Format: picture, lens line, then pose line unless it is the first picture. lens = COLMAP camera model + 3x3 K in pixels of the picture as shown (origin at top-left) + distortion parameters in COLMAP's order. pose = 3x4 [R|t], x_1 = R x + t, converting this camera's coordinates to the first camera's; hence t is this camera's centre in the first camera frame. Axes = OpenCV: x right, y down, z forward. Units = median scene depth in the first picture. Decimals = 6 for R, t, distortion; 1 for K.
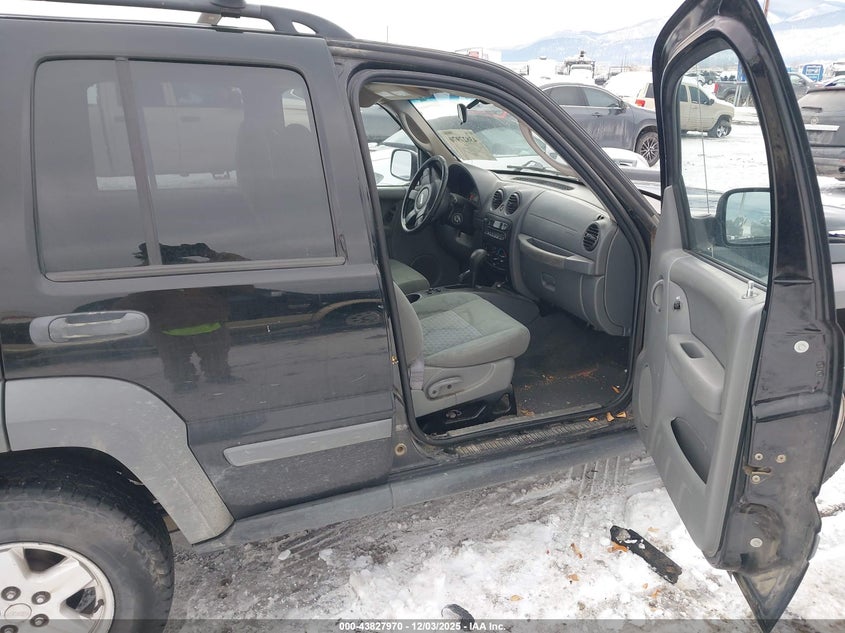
lens RADIAL K [[699.3, 0, 422.9], [0, 699.3, 316.3], [0, 0, 1]] dist [0.003819, -0.002231]
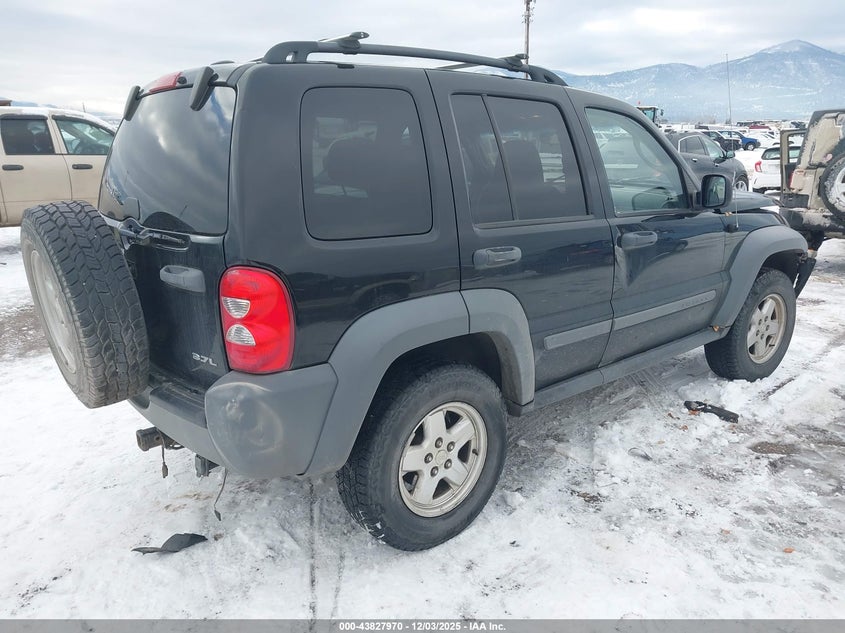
lens RADIAL K [[699.3, 0, 422.5], [0, 699.3, 314.9], [0, 0, 1]] dist [0.003819, -0.002231]
pose [[0.948927, -0.083836, 0.304153, -1.062775], [0.107645, 0.992233, -0.062346, 0.215808], [-0.296563, 0.091902, 0.950581, -0.438738]]
